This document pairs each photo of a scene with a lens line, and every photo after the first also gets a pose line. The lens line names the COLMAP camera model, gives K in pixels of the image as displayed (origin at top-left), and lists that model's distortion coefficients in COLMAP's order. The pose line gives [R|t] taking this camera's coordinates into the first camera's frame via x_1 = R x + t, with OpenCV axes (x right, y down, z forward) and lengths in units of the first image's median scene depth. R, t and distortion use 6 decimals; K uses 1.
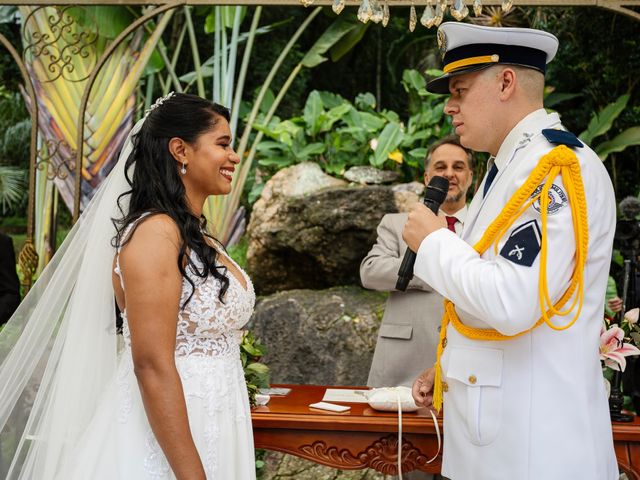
lens RADIAL K [[597.3, 0, 323.2], [0, 597.3, 242.5], [0, 0, 1]] dist [-0.005420, 0.000000]
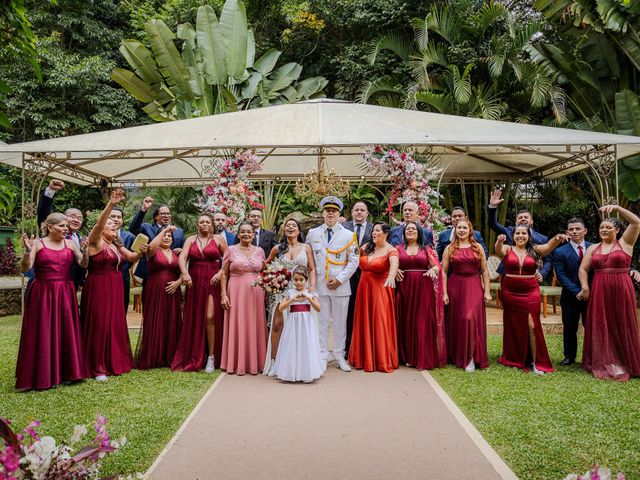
lens RADIAL K [[437.2, 0, 317.3], [0, 437.2, 245.9], [0, 0, 1]] dist [-0.065676, 0.026216]
pose [[0.995323, -0.034906, 0.090072, -0.131110], [0.034039, 0.999358, 0.011147, 0.021665], [-0.090403, -0.008029, 0.995873, -1.226225]]
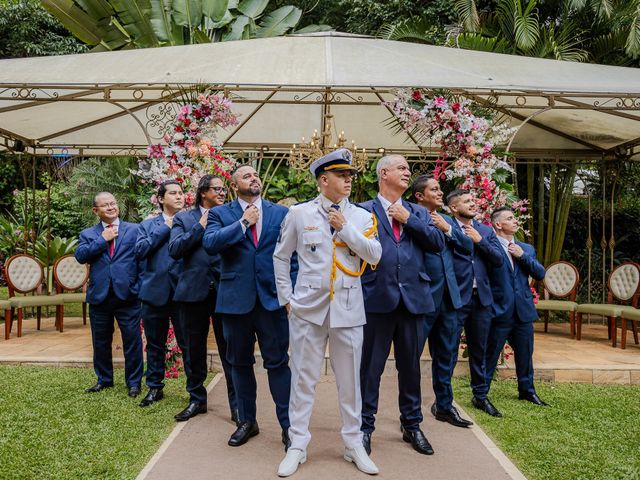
lens RADIAL K [[539.1, 0, 317.8], [0, 539.1, 244.5], [0, 0, 1]] dist [-0.039292, 0.062863]
pose [[0.995251, -0.008094, 0.097009, -0.125929], [0.006927, 0.999900, 0.012354, 0.025573], [-0.097099, -0.011624, 0.995207, -1.108623]]
